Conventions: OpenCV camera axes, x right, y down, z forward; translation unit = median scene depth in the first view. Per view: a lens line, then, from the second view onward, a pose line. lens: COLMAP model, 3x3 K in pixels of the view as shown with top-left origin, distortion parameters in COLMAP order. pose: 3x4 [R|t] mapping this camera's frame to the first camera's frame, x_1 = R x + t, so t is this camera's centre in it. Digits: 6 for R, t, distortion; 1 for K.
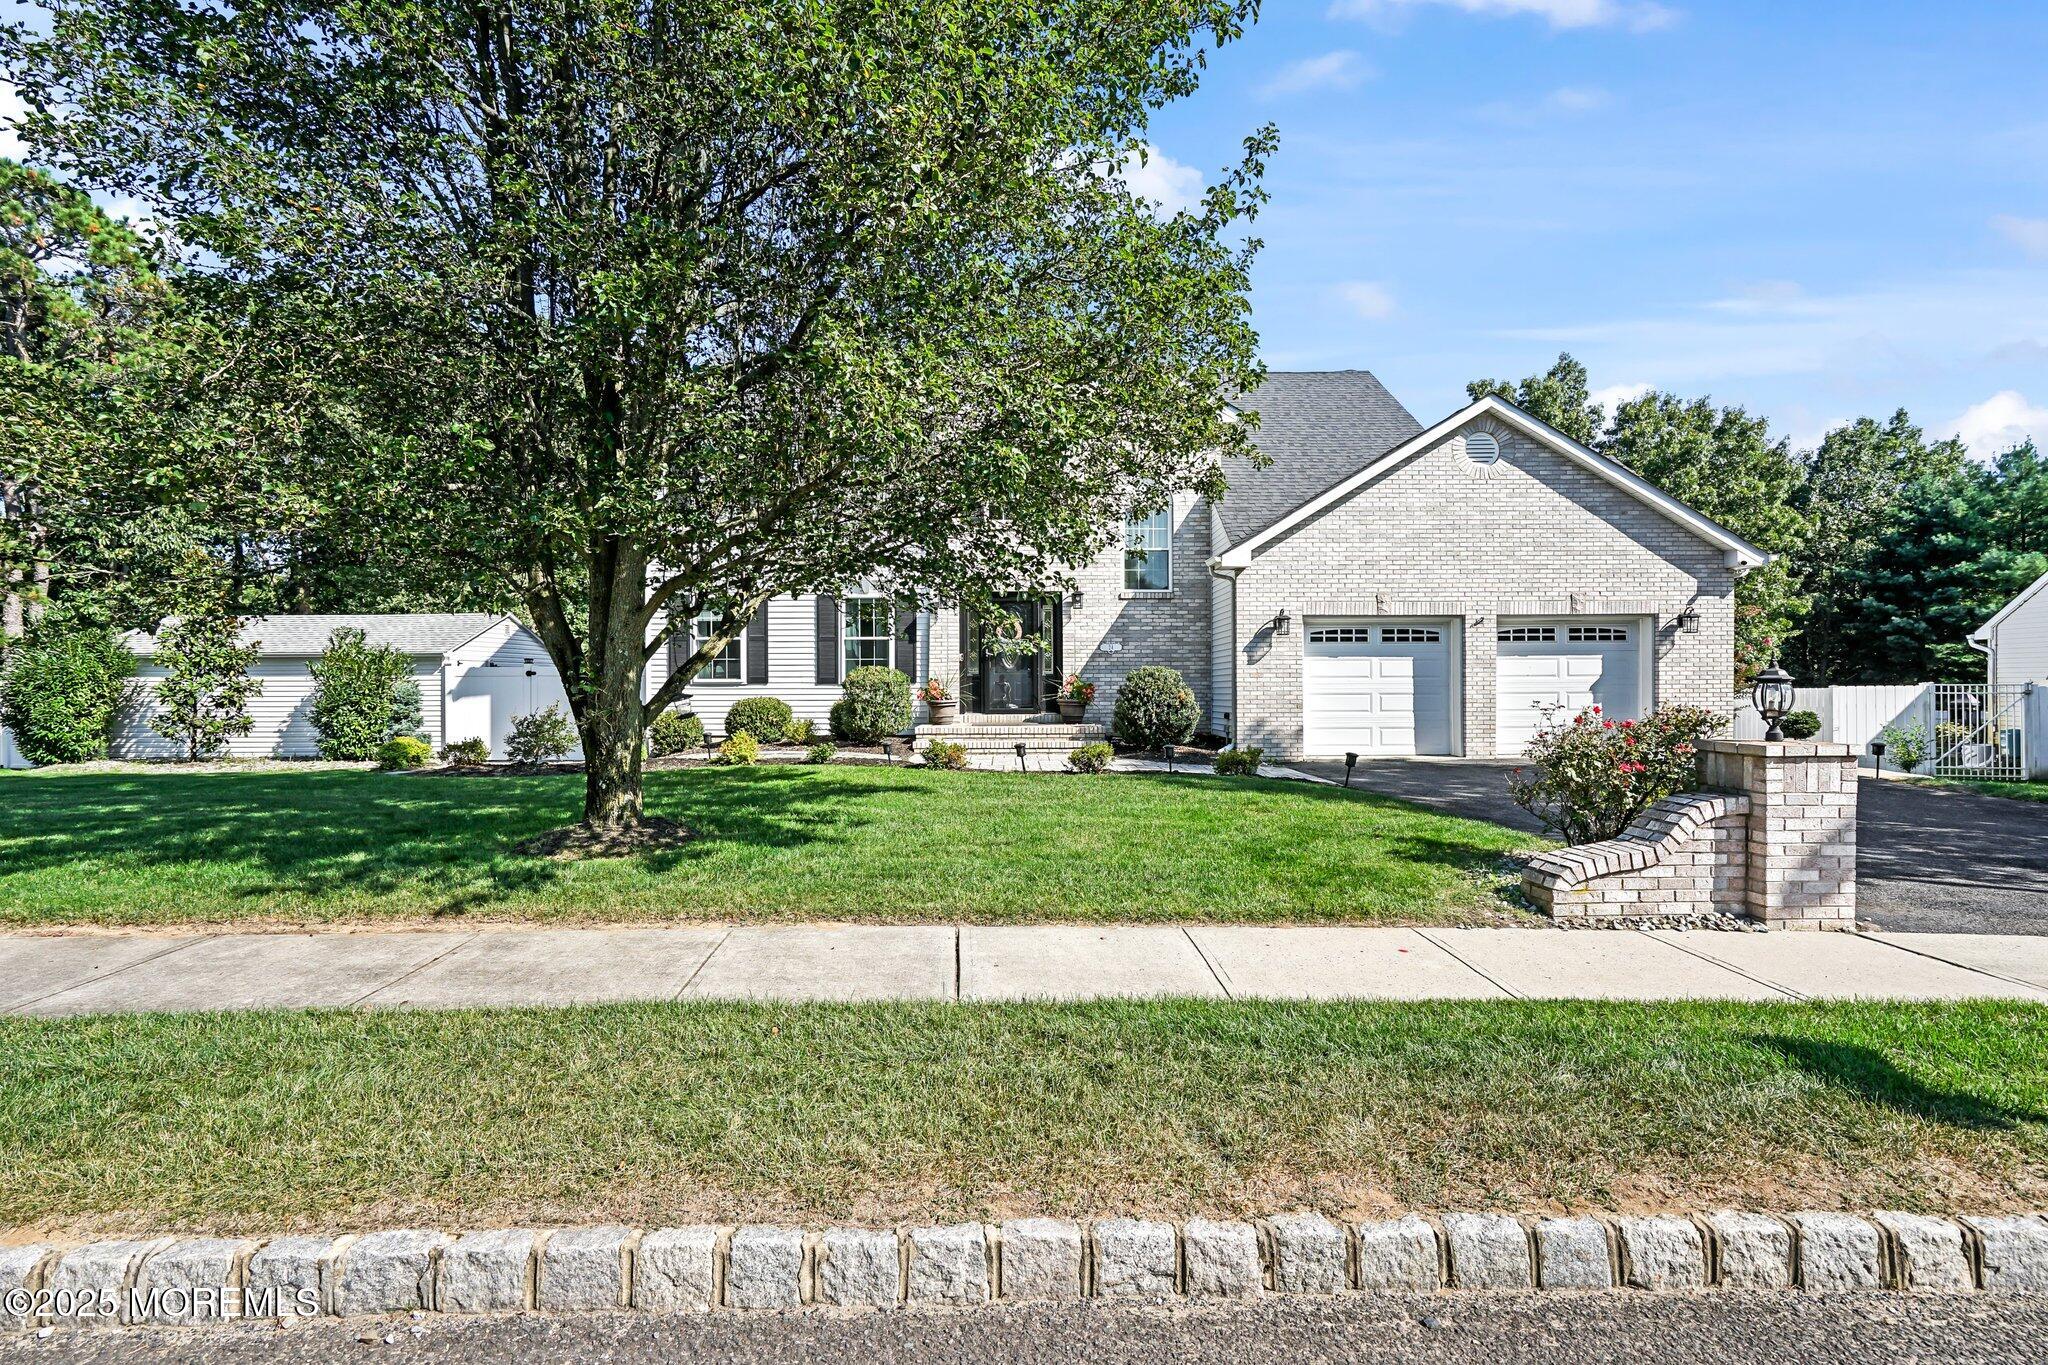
lens RADIAL K [[934.4, 0, 1007.2], [0, 934.4, 681.7], [0, 0, 1]] dist [0.000522, -0.000450]
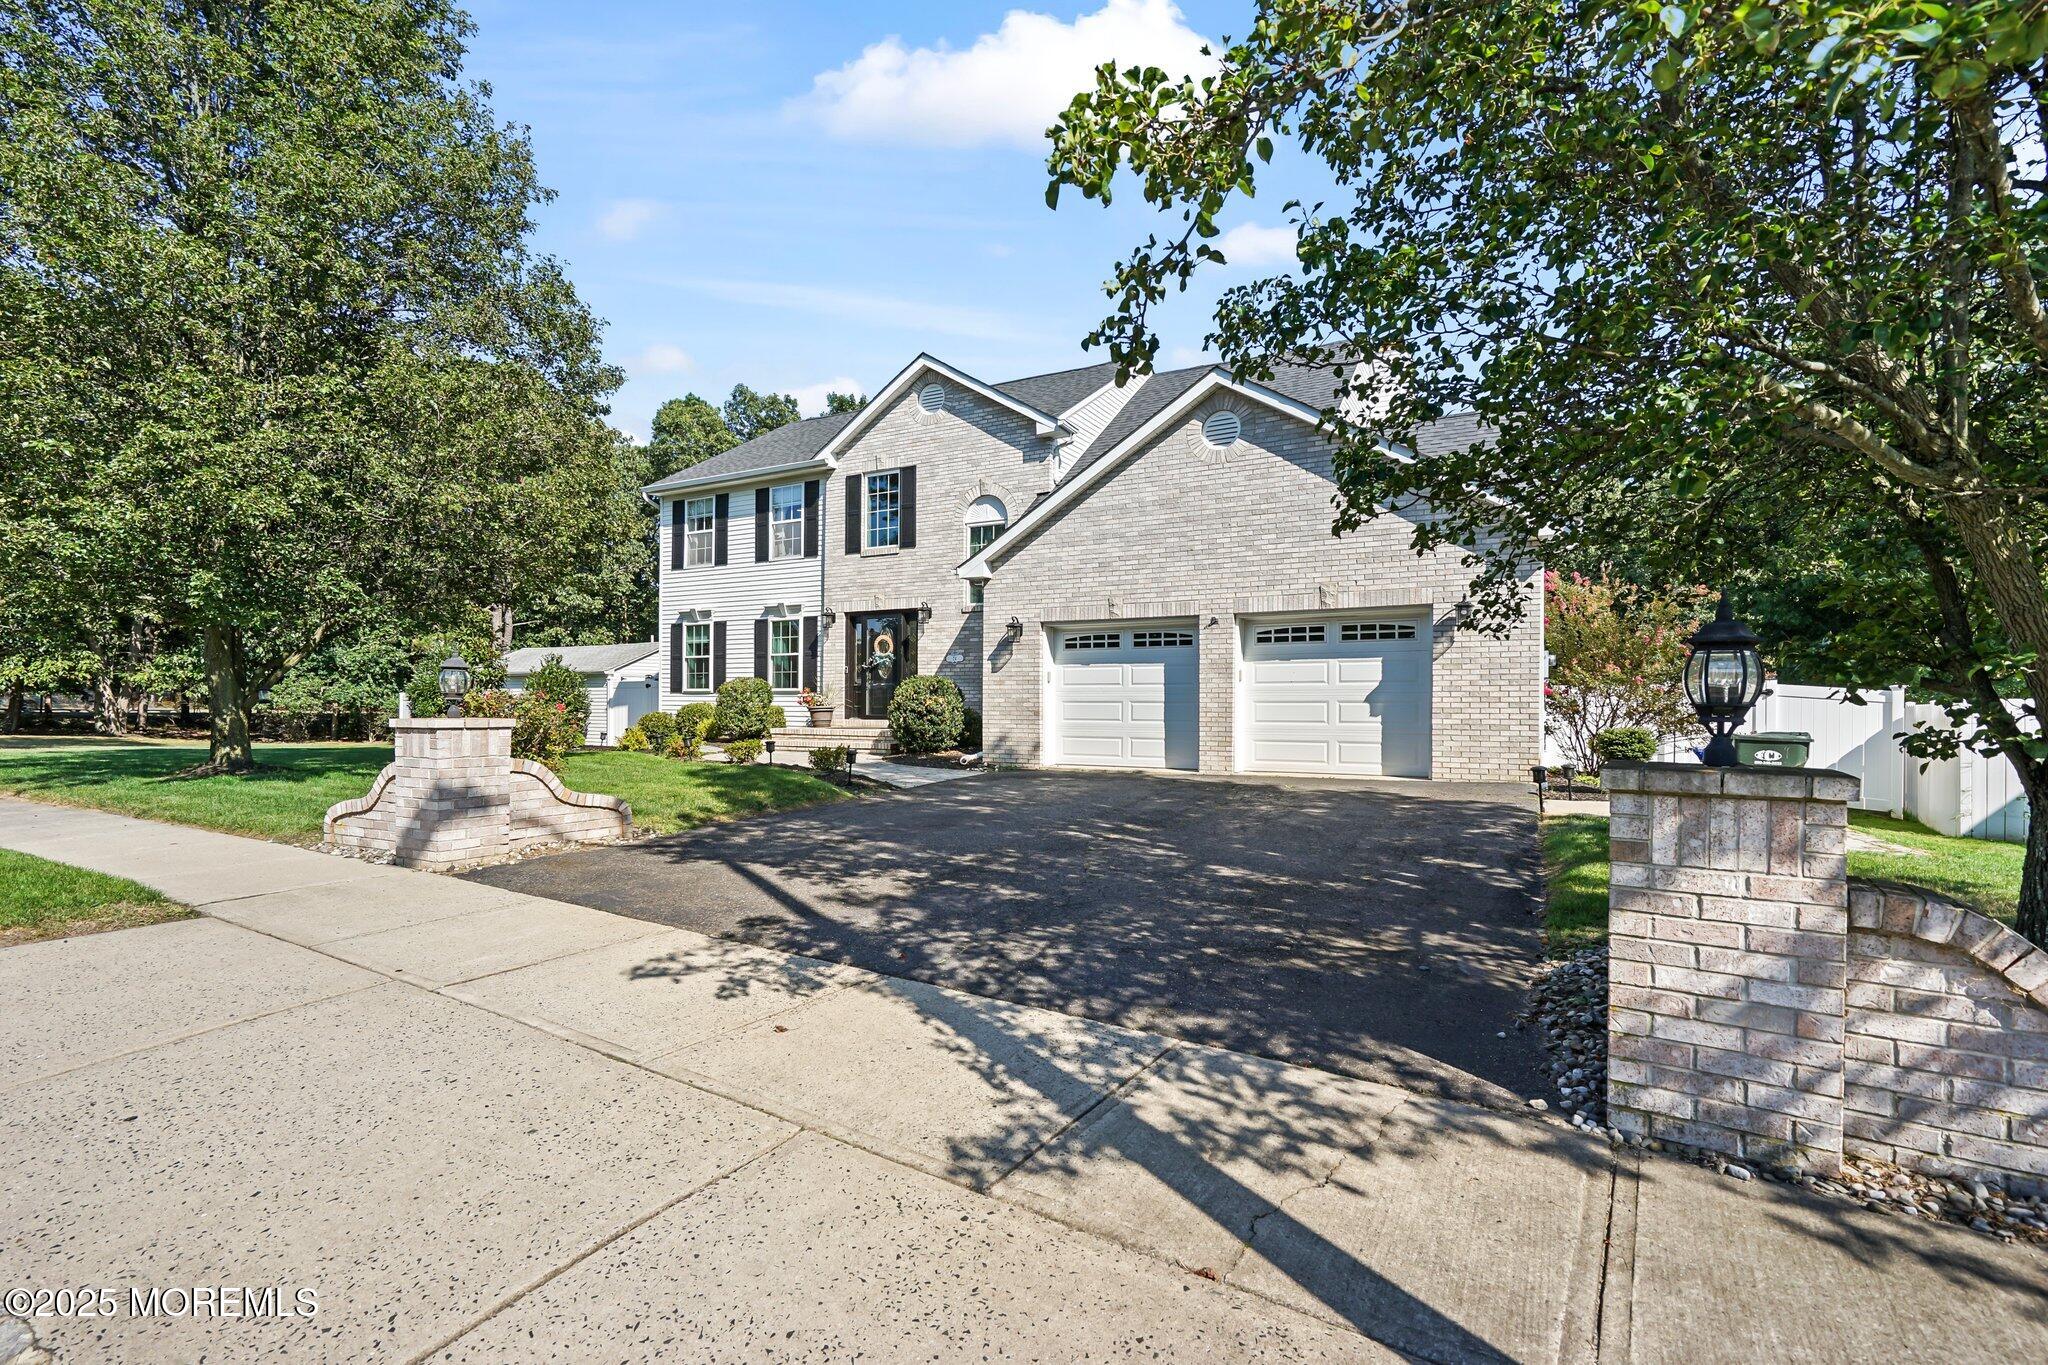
lens RADIAL K [[934.4, 0, 1022.9], [0, 934.4, 699.6], [0, 0, 1]] dist [0.000522, -0.000450]
pose [[0.870208, 0.003783, -0.492670, 0.766342], [-0.005990, 0.999978, -0.002903, 0.013704], [0.492649, 0.005477, 0.870211, 0.124048]]
